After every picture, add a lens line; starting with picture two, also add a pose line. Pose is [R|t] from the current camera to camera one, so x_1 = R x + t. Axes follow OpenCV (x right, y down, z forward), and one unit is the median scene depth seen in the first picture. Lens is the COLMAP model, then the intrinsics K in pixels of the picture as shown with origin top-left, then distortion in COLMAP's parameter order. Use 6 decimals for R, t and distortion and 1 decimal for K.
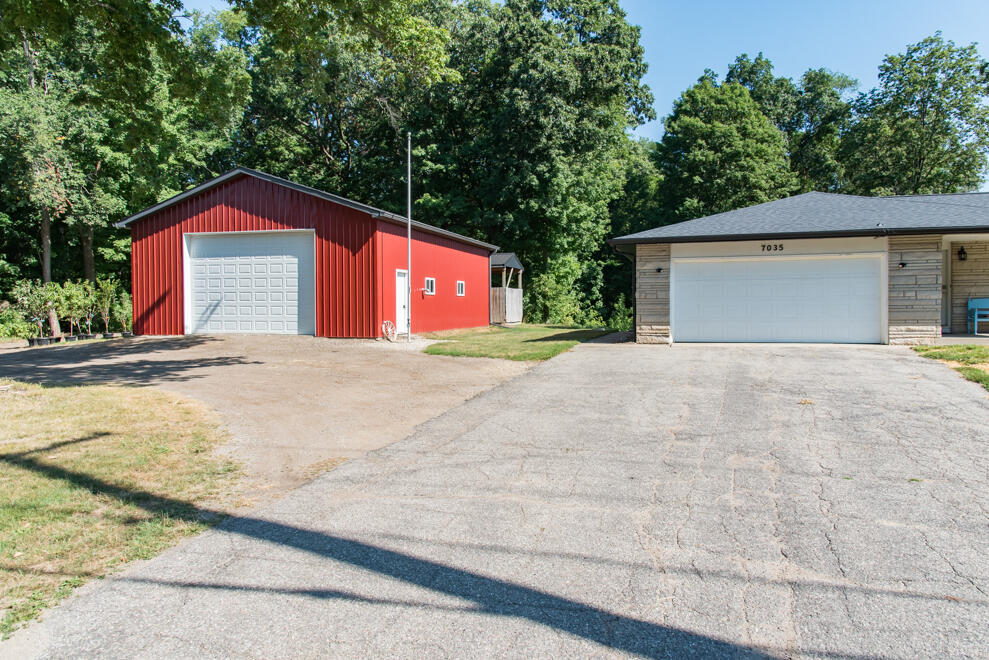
lens RADIAL K [[680.1, 0, 497.1], [0, 680.1, 336.1], [0, 0, 1]] dist [0.025696, -0.004363]
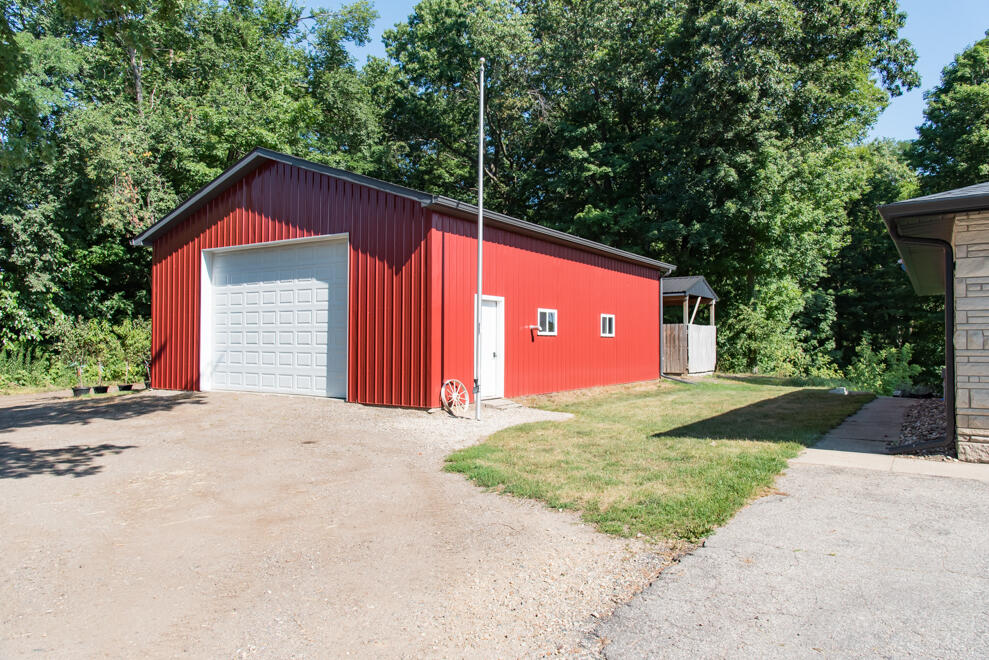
lens RADIAL K [[680.1, 0, 497.1], [0, 680.1, 336.1], [0, 0, 1]] dist [0.025696, -0.004363]
pose [[0.955421, 0.001940, -0.295240, 0.030708], [-0.017904, 0.998519, -0.051376, -0.017331], [0.294703, 0.054371, 0.954041, 0.247359]]
